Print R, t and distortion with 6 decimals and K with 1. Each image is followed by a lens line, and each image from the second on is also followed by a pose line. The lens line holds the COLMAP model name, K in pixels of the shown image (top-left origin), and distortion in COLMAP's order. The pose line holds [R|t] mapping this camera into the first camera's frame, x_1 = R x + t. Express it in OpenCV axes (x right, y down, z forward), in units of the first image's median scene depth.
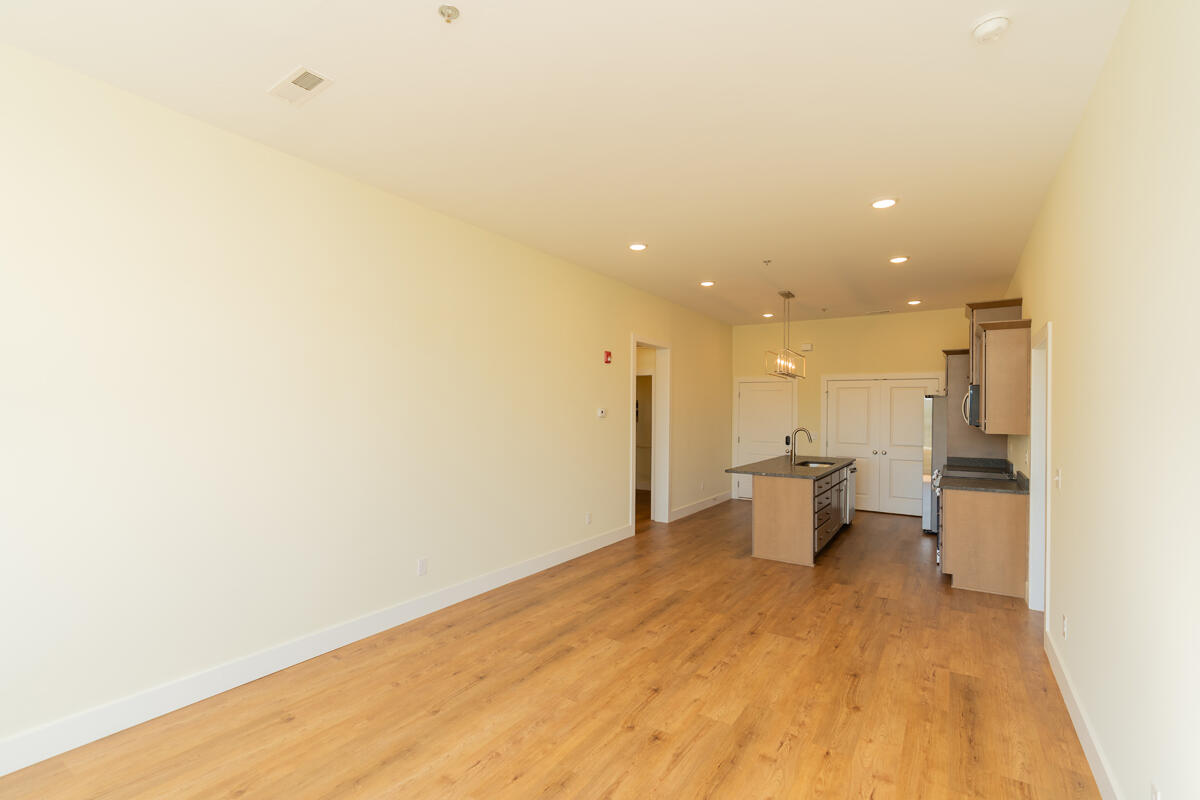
lens RADIAL K [[540.6, 0, 601.7], [0, 540.6, 407.0], [0, 0, 1]] dist [-0.008688, 0.002033]
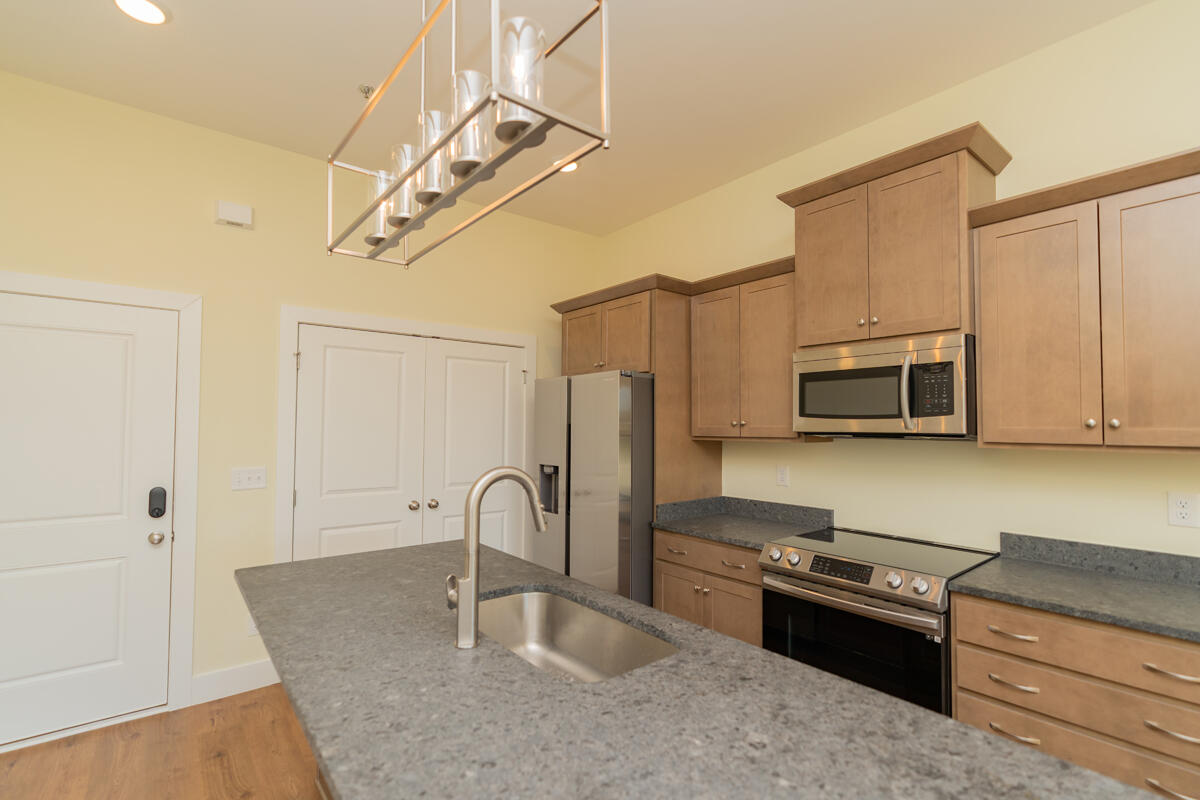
lens RADIAL K [[540.6, 0, 599.0], [0, 540.6, 408.0], [0, 0, 1]] dist [-0.008688, 0.002033]
pose [[0.307368, 0.024473, 0.951276, 0.289471], [-0.005846, 0.999699, -0.023830, 0.033068], [-0.951573, 0.001764, 0.307418, 1.462414]]
